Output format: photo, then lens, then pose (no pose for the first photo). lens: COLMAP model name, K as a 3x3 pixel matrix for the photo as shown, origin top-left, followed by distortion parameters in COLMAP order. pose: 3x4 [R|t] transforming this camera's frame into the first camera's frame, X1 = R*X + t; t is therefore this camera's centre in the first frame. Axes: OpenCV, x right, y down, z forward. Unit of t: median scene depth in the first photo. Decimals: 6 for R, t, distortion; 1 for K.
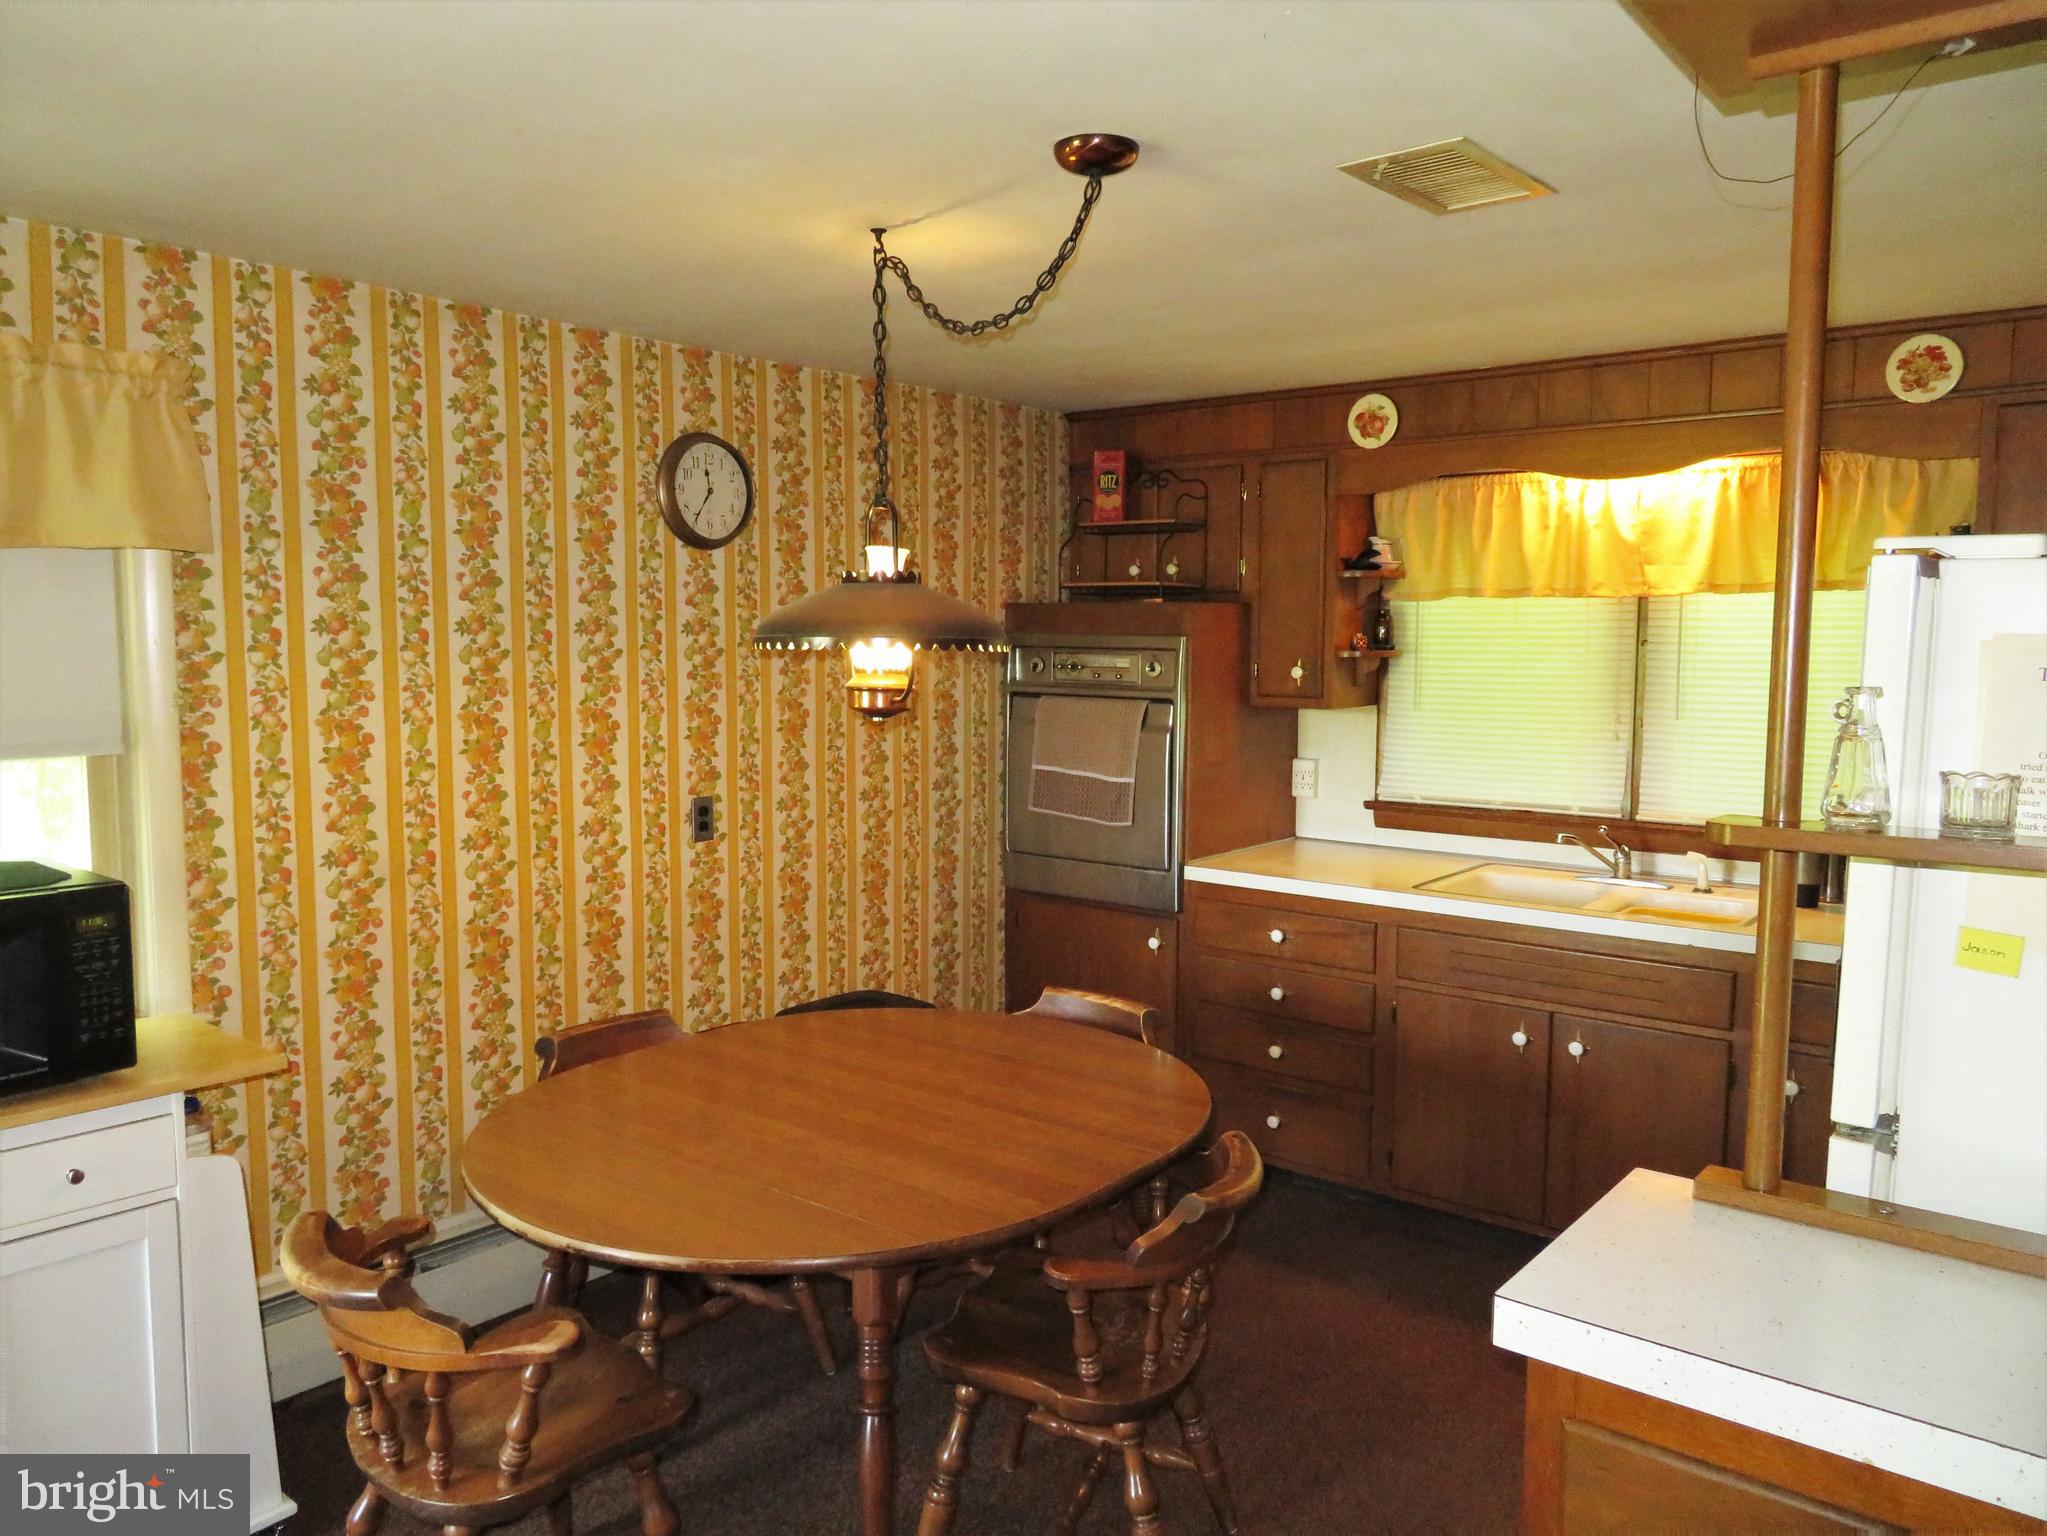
lens RADIAL K [[1468.3, 0, 1004.0], [0, 1468.3, 764.4], [0, 0, 1]] dist [-0.019996, 0.002038]
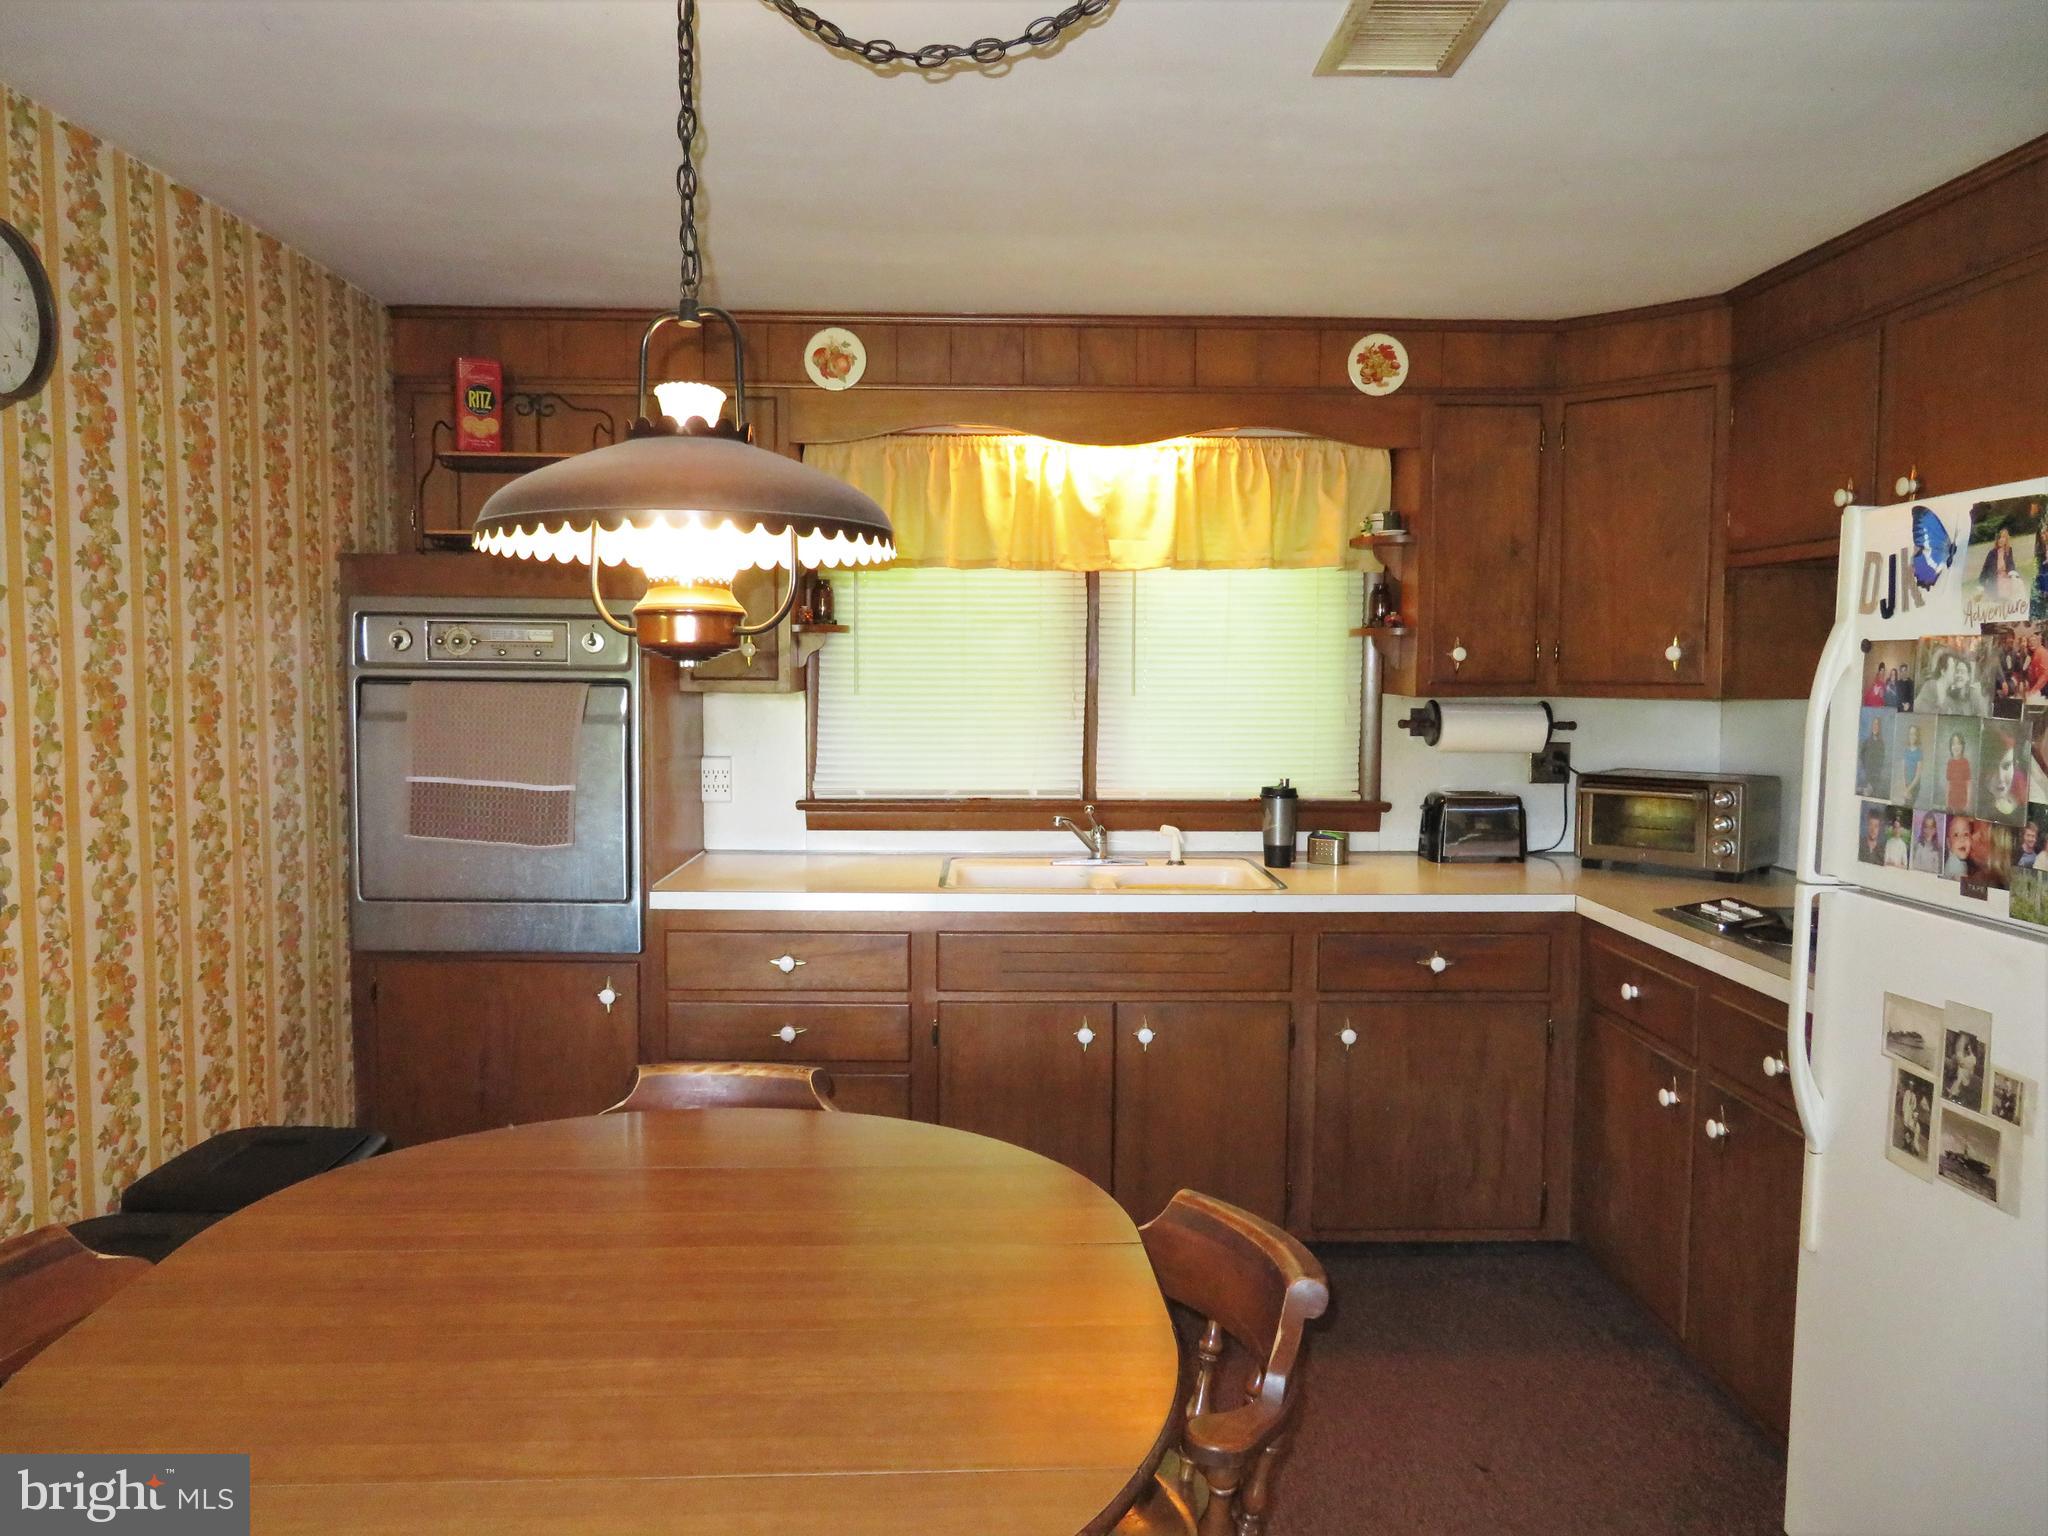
lens RADIAL K [[1469.1, 0, 1028.8], [0, 1469.1, 766.6], [0, 0, 1]] dist [-0.019996, 0.002038]
pose [[0.752531, -0.041962, 0.657219, -0.257173], [0.054782, 0.998498, 0.001025, 0.013157], [-0.656275, 0.035232, 0.753699, 0.292801]]
